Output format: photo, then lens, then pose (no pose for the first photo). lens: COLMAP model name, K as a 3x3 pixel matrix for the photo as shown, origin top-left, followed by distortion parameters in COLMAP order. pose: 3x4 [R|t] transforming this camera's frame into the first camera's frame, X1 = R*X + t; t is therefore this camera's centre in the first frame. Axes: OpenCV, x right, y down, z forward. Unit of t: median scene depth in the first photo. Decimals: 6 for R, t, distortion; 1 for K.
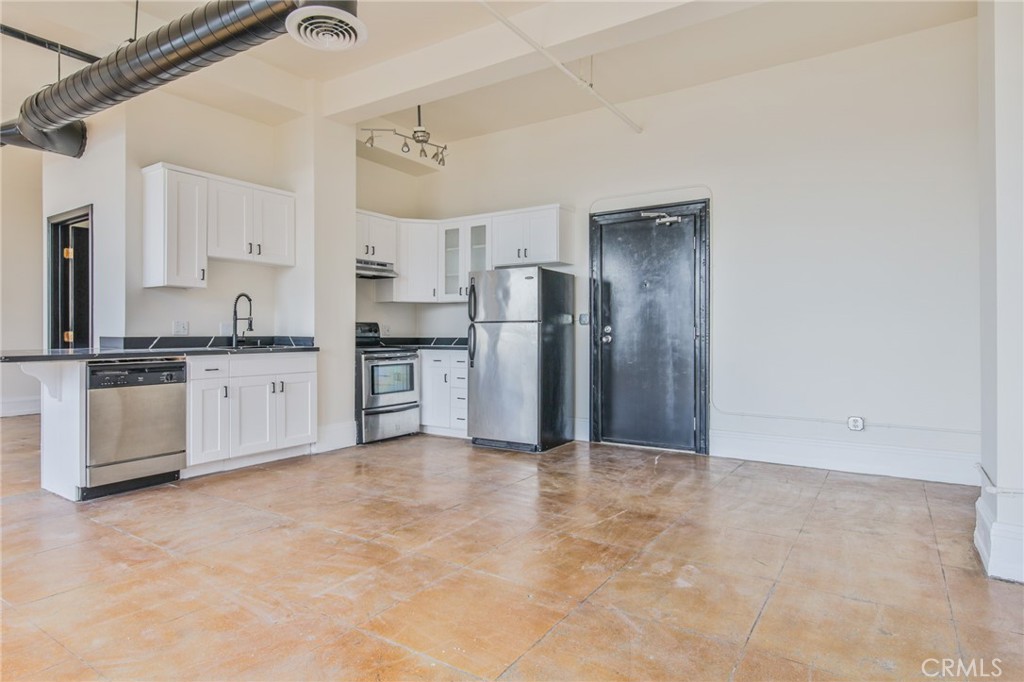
lens RADIAL K [[577.7, 0, 521.0], [0, 577.7, 334.0], [0, 0, 1]] dist [-0.000664, -0.005062]
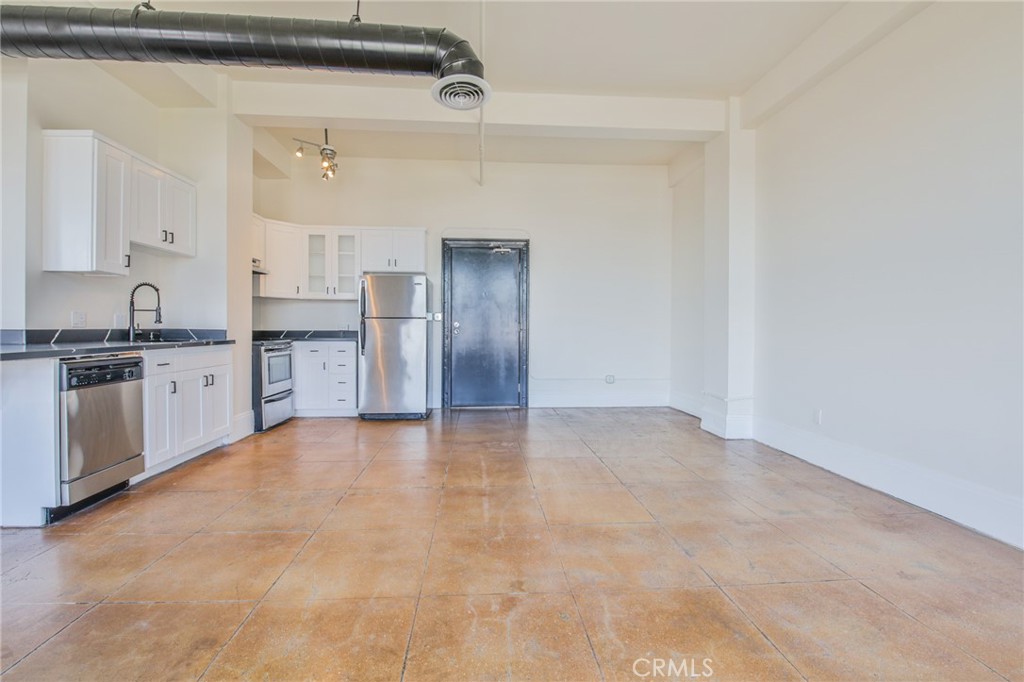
lens RADIAL K [[467.9, 0, 516.7], [0, 467.9, 338.5], [0, 0, 1]] dist [-0.023139, -0.000874]
pose [[0.788878, -0.009047, 0.614483, -0.451523], [-0.004867, 0.999768, 0.020968, 0.000686], [-0.614530, -0.019531, 0.788652, 0.044015]]
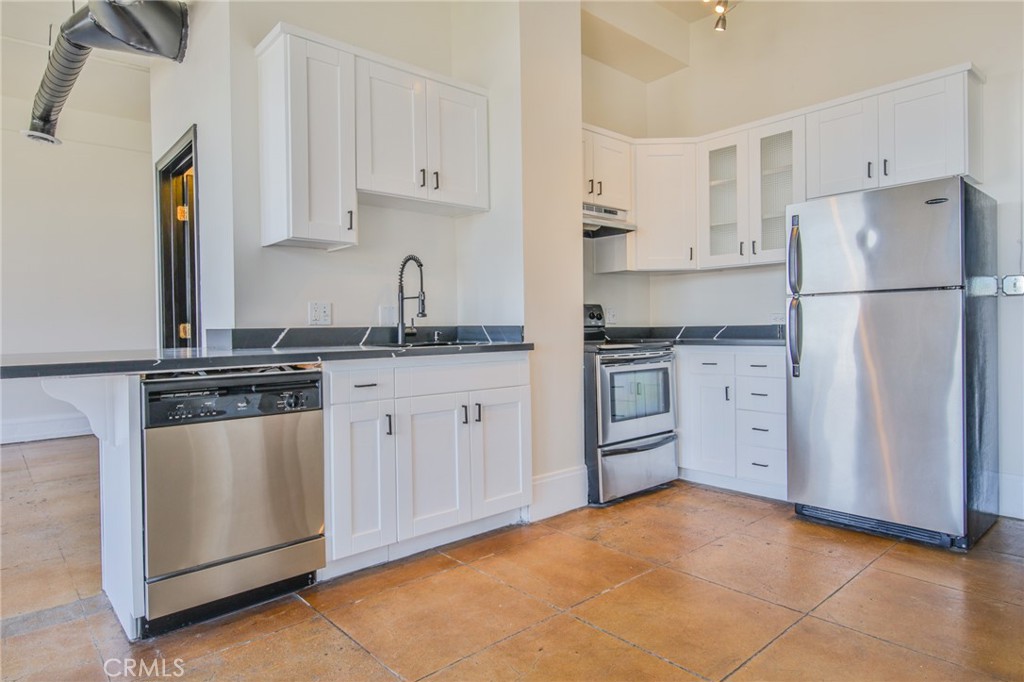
lens RADIAL K [[593.0, 0, 515.7], [0, 593.0, 333.6], [0, 0, 1]] dist [0.001701, -0.000629]
pose [[0.966401, -0.012199, -0.256751, -0.208139], [0.014534, 0.999868, 0.007199, 0.008415], [0.256629, -0.010689, 0.966451, 0.406725]]
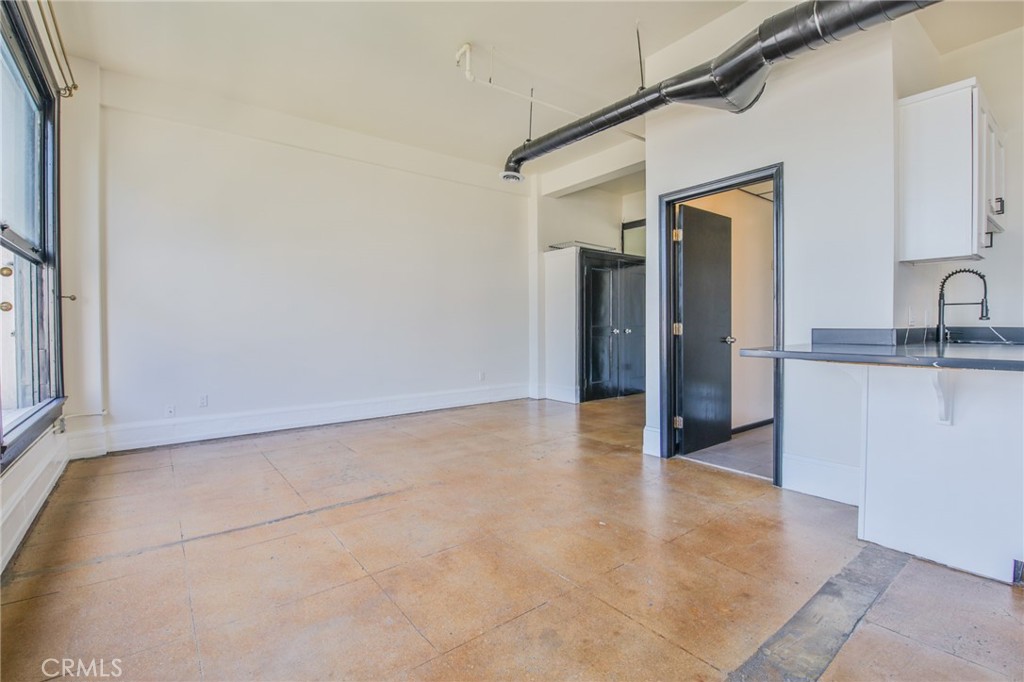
lens RADIAL K [[467.9, 0, 511.6], [0, 467.9, 336.8], [0, 0, 1]] dist [-0.023139, -0.000874]
pose [[0.946471, -0.004175, -0.322763, -0.813066], [0.009782, 0.999828, 0.015751, 0.001178], [0.322641, -0.018065, 0.946349, 0.248571]]
